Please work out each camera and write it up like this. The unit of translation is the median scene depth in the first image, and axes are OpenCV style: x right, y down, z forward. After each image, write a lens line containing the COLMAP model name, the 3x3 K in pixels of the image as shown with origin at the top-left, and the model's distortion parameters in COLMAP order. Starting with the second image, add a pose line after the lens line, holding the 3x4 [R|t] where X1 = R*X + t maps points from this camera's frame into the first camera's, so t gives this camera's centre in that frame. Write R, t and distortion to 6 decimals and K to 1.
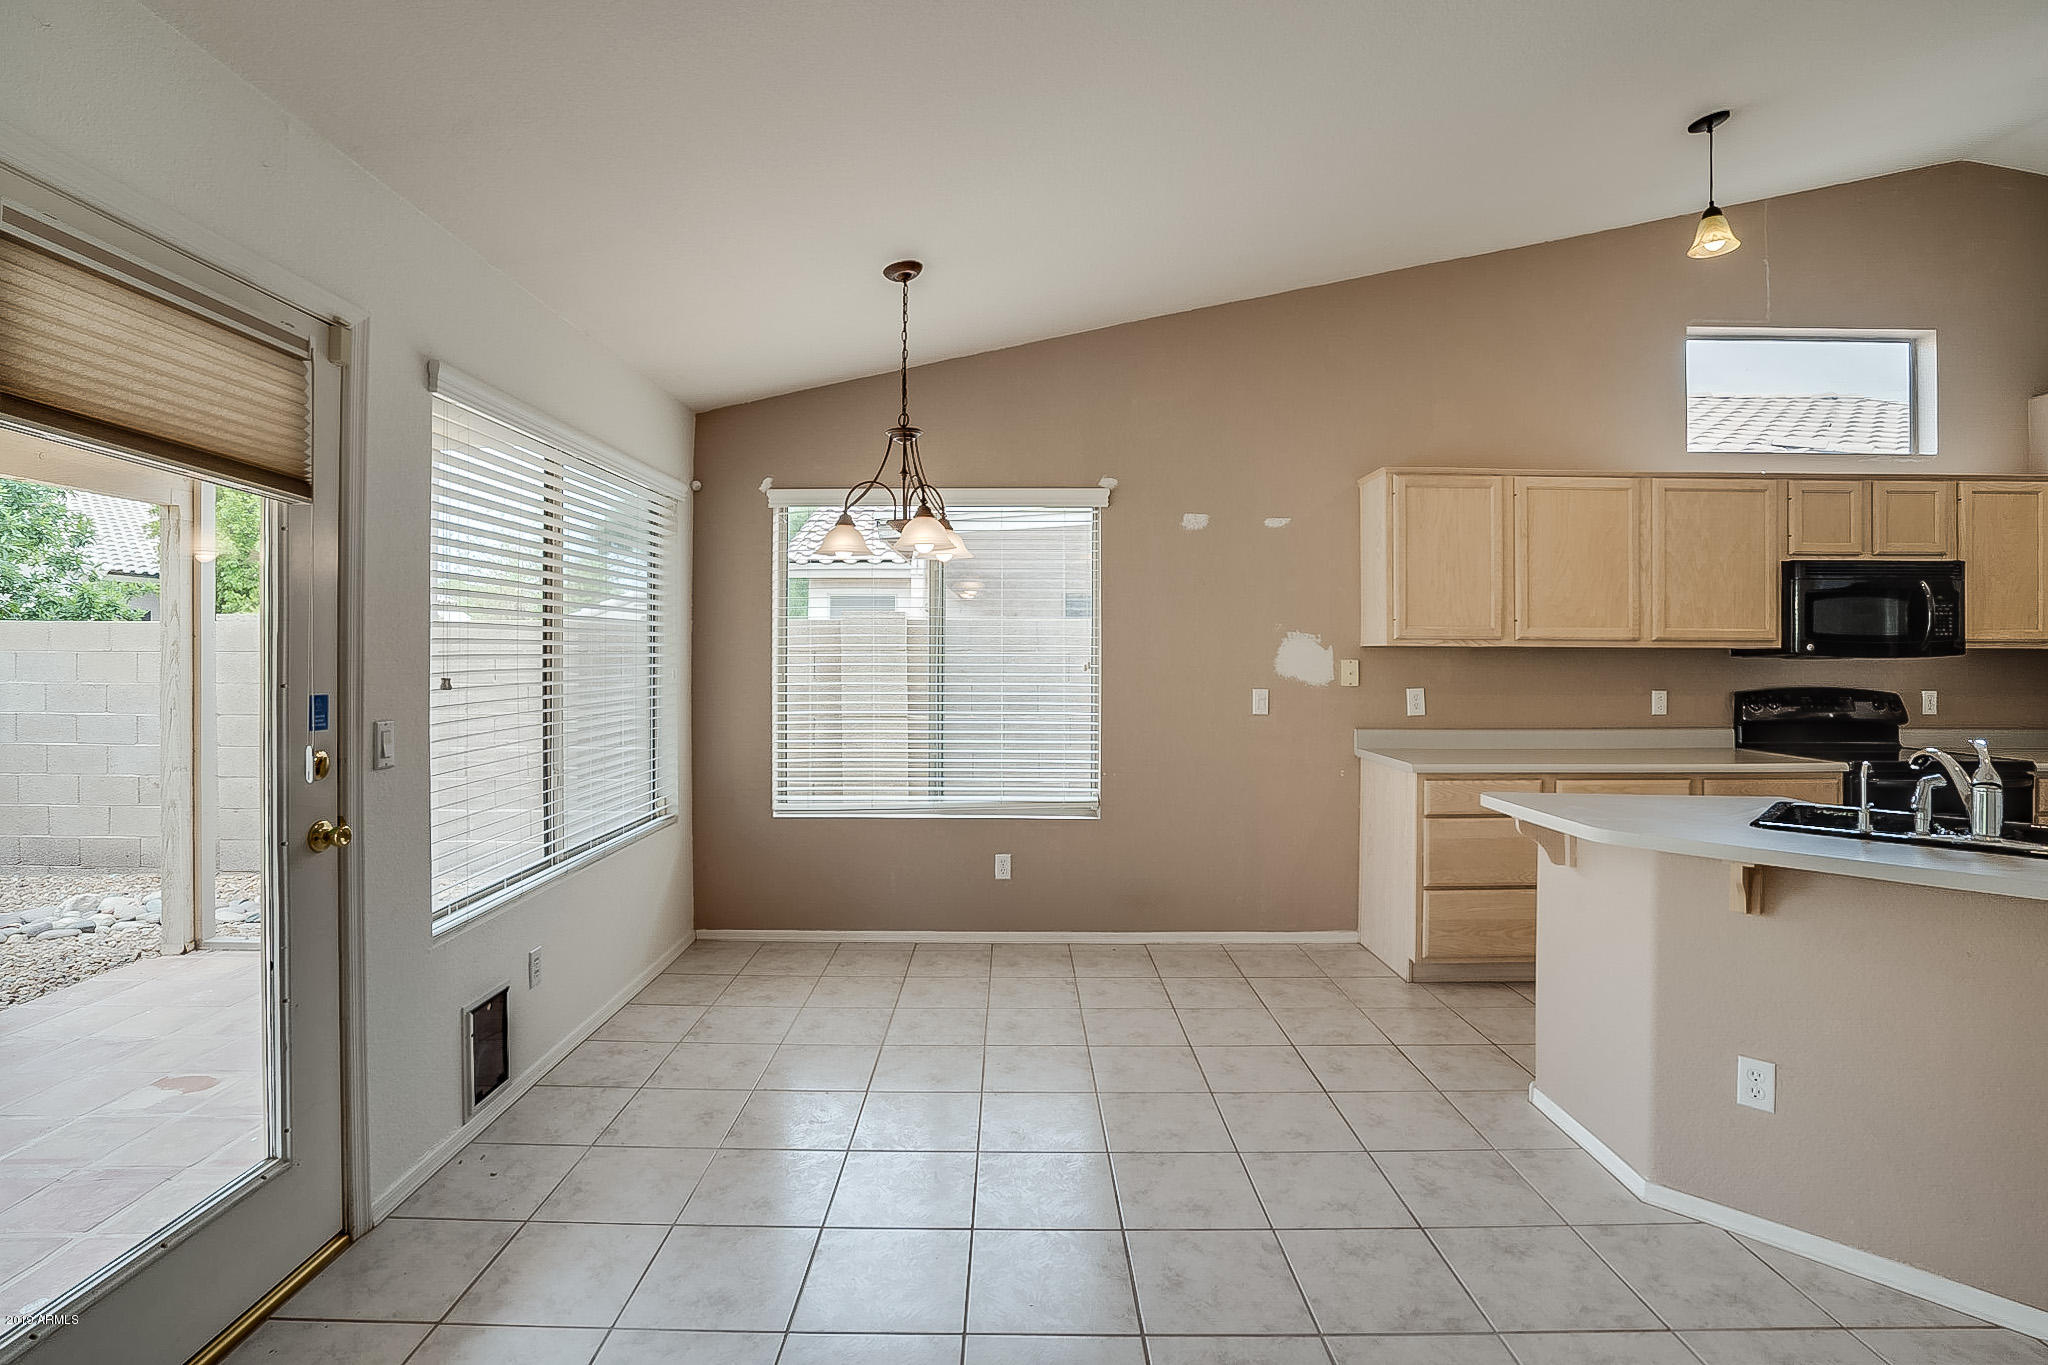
lens RADIAL K [[961.3, 0, 999.9], [0, 961.3, 650.6], [0, 0, 1]] dist [-0.040708, 0.011416]
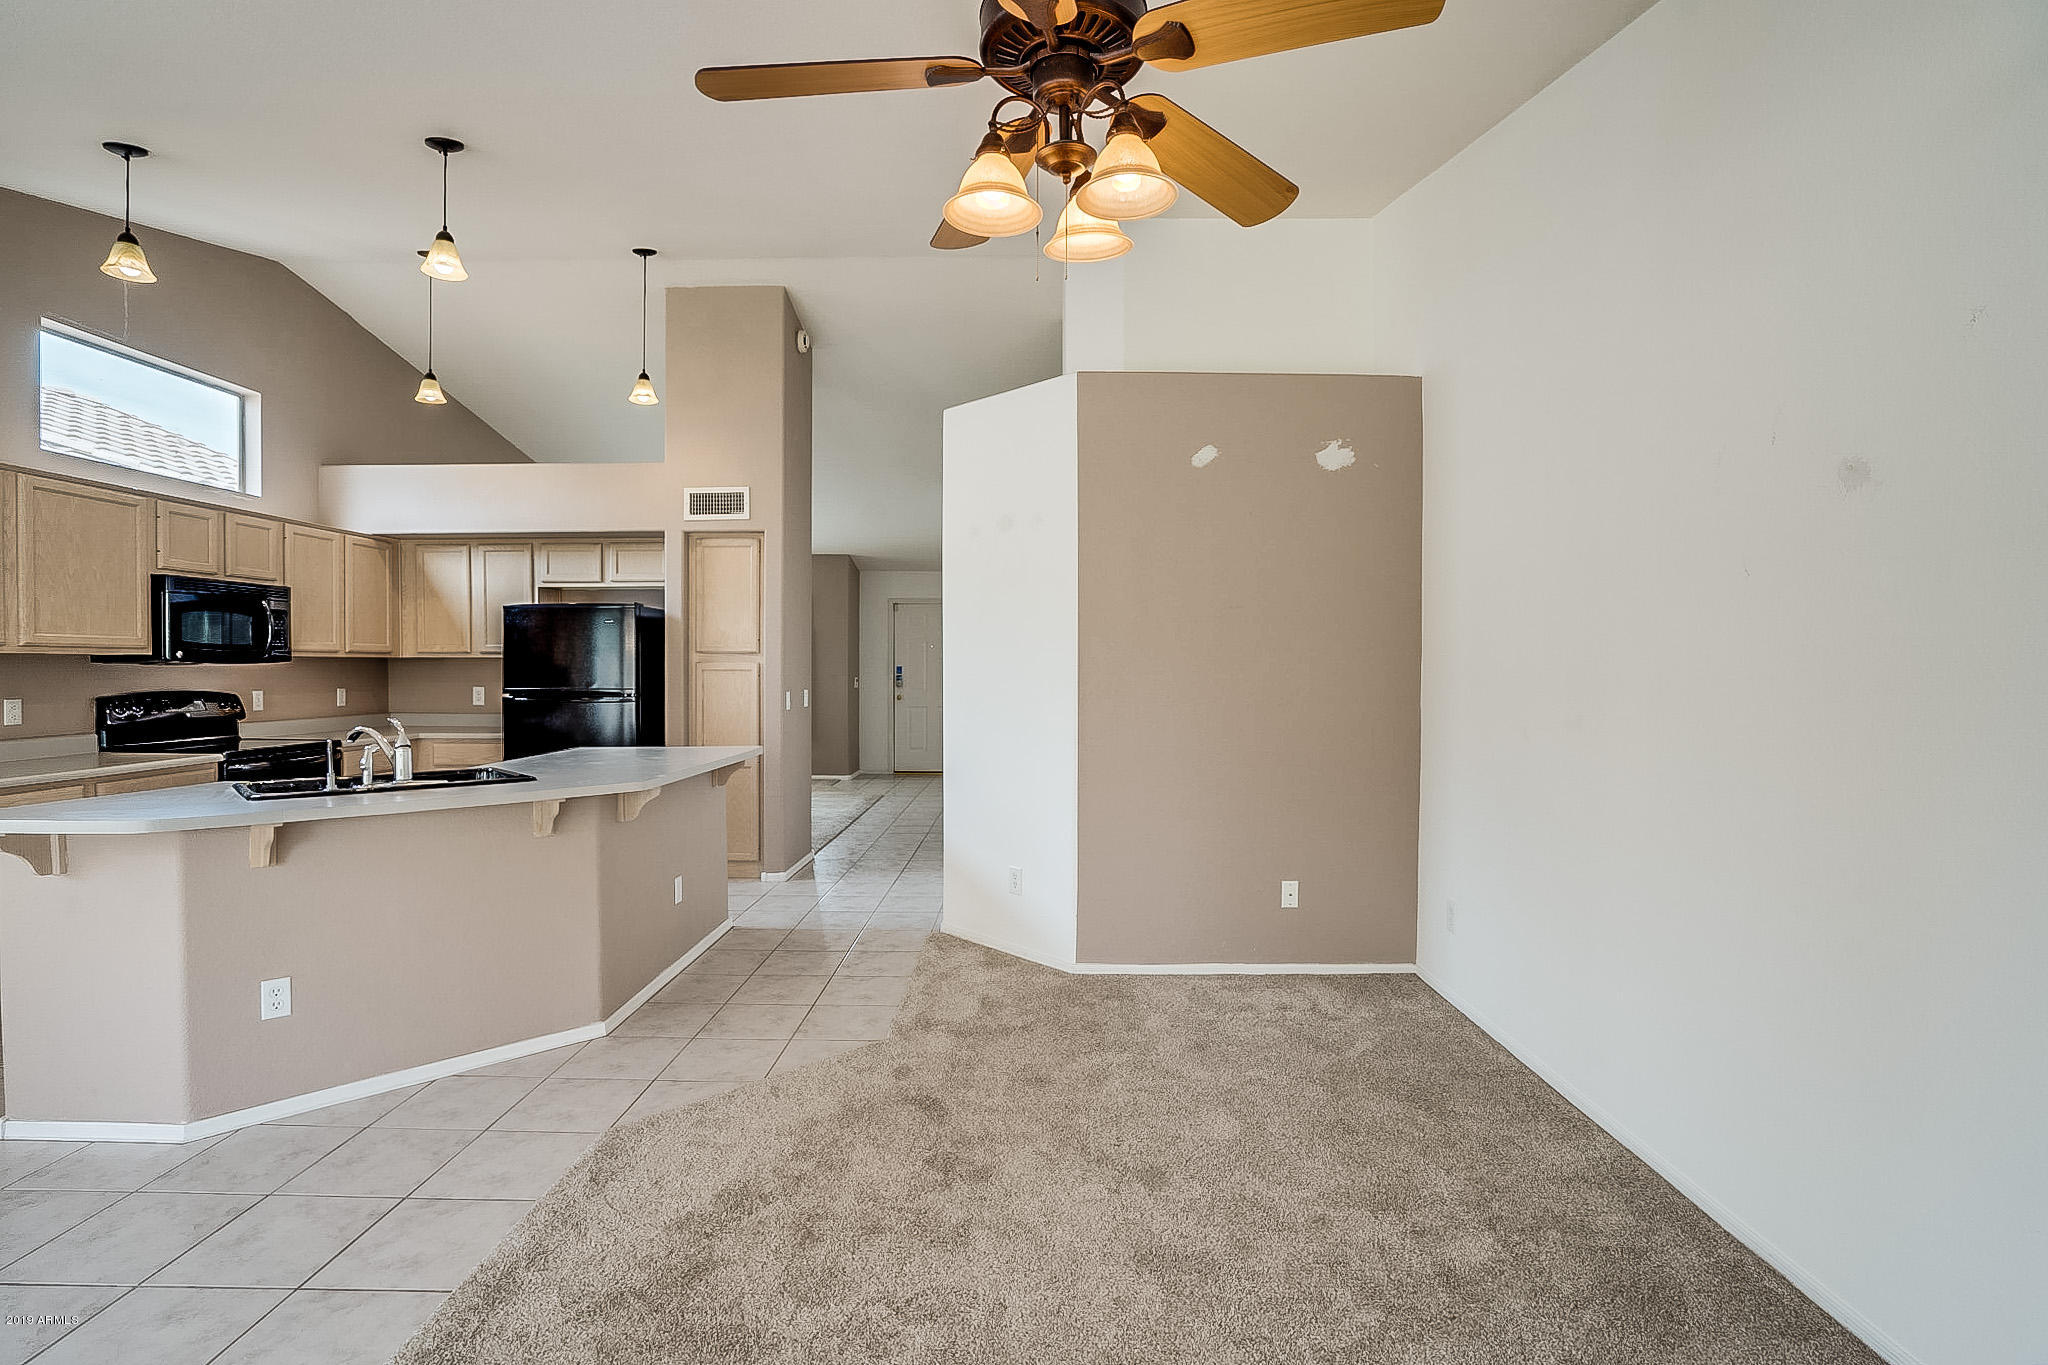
lens RADIAL K [[961.3, 0, 1037.4], [0, 961.3, 681.9], [0, 0, 1]] dist [-0.040708, 0.011416]
pose [[0.004589, -0.021416, 0.999760, -0.235428], [-0.005743, 0.999754, 0.021442, -0.000358], [-0.999973, -0.005840, 0.004465, -0.020107]]
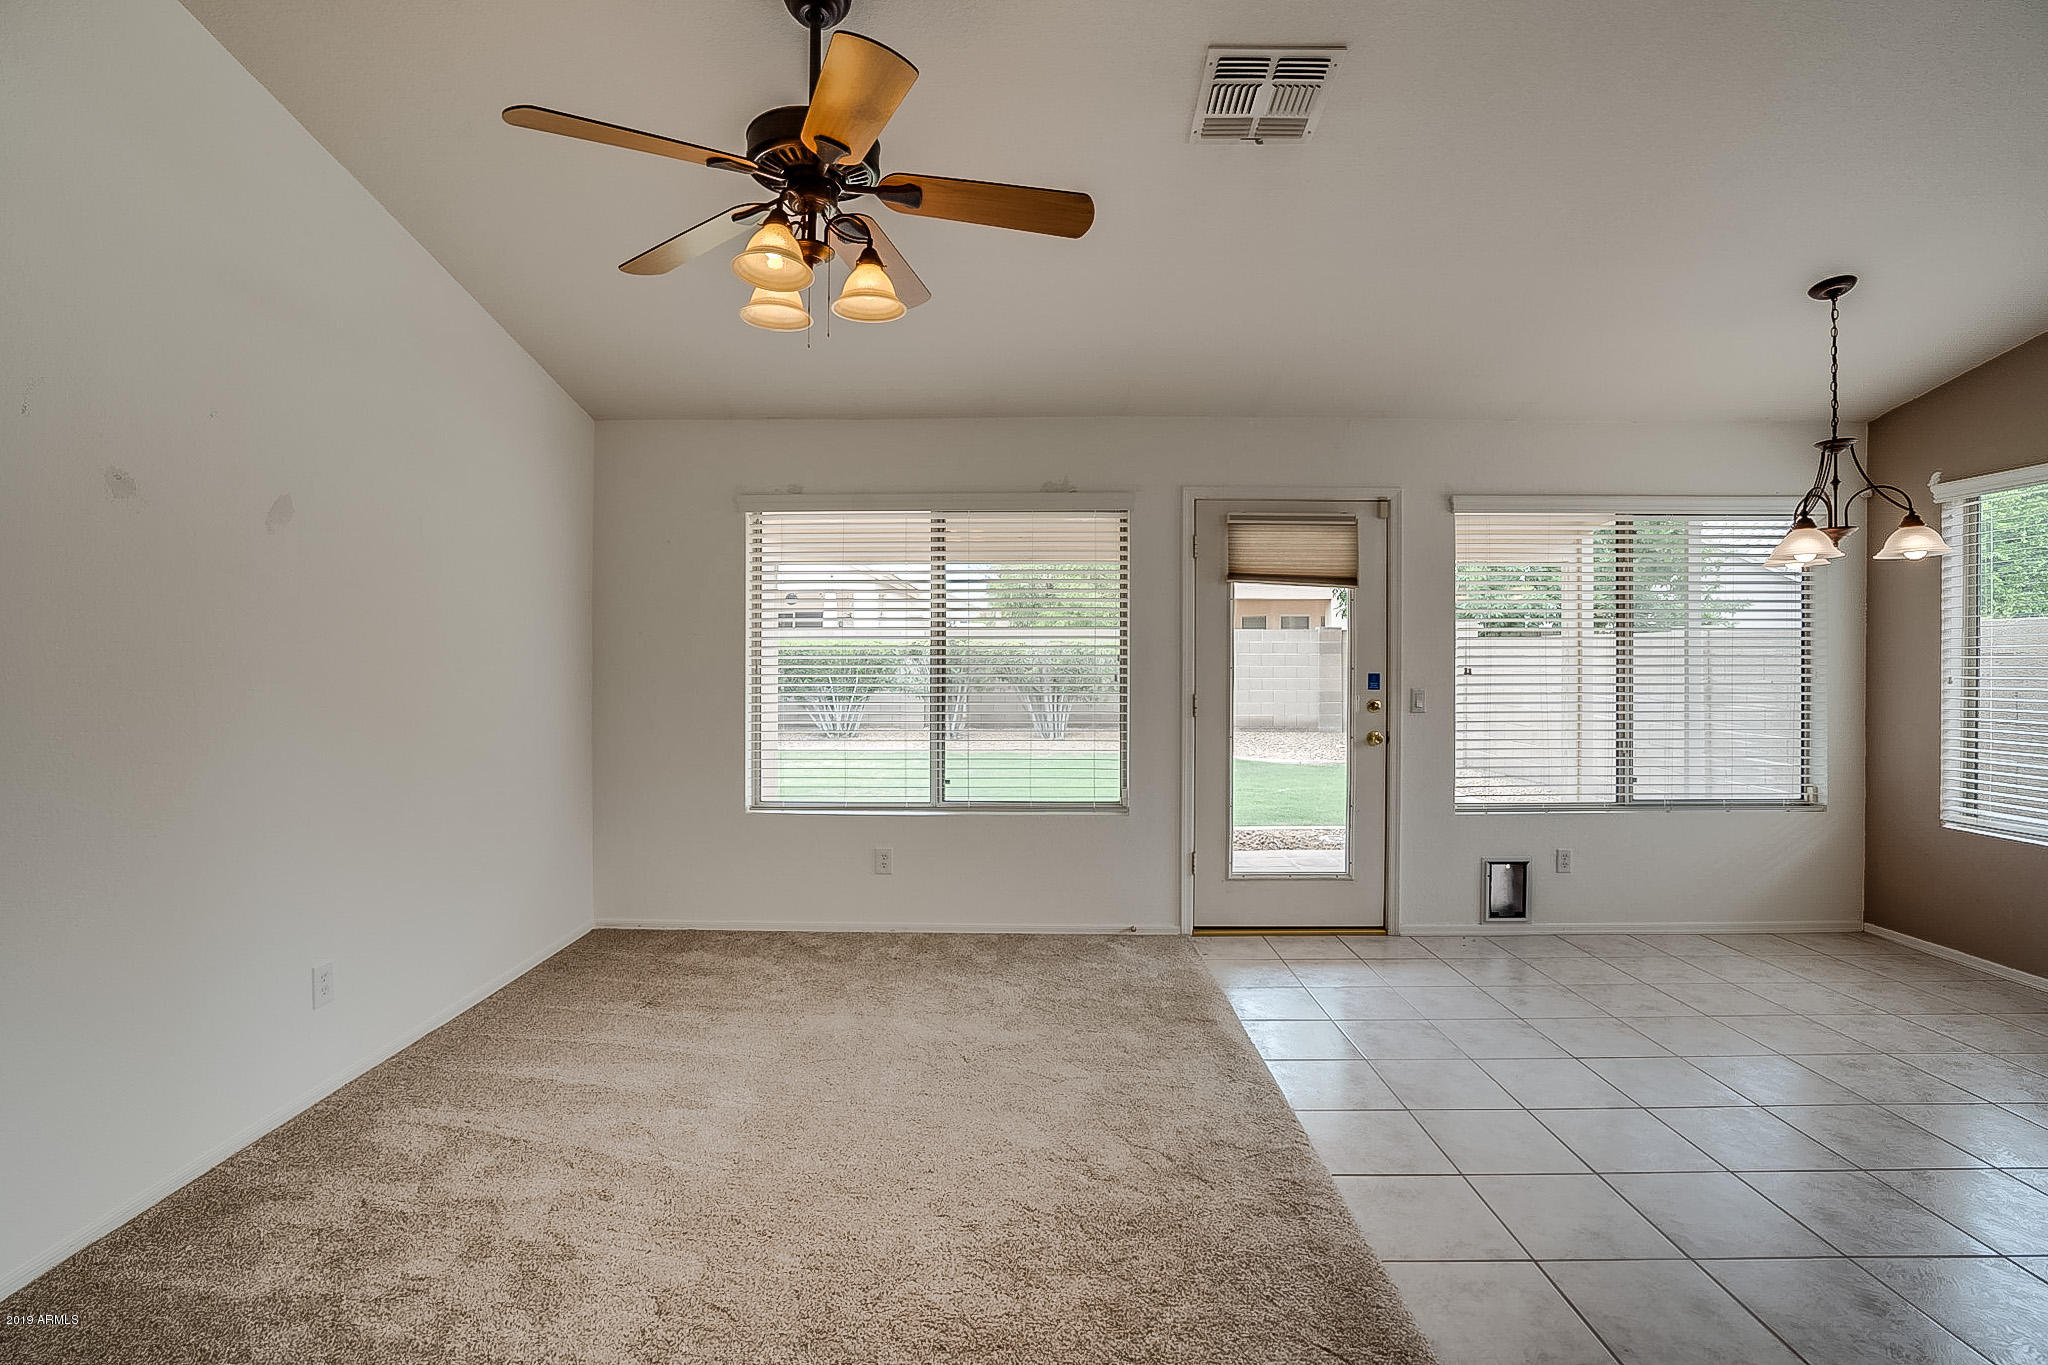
lens RADIAL K [[961.3, 0, 1030.2], [0, 961.3, 666.4], [0, 0, 1]] dist [-0.040708, 0.011416]
pose [[0.009036, 0.004501, -0.999949, 0.737922], [0.001622, 0.999988, 0.004516, 0.008904], [0.999958, -0.001663, 0.009028, 0.091954]]
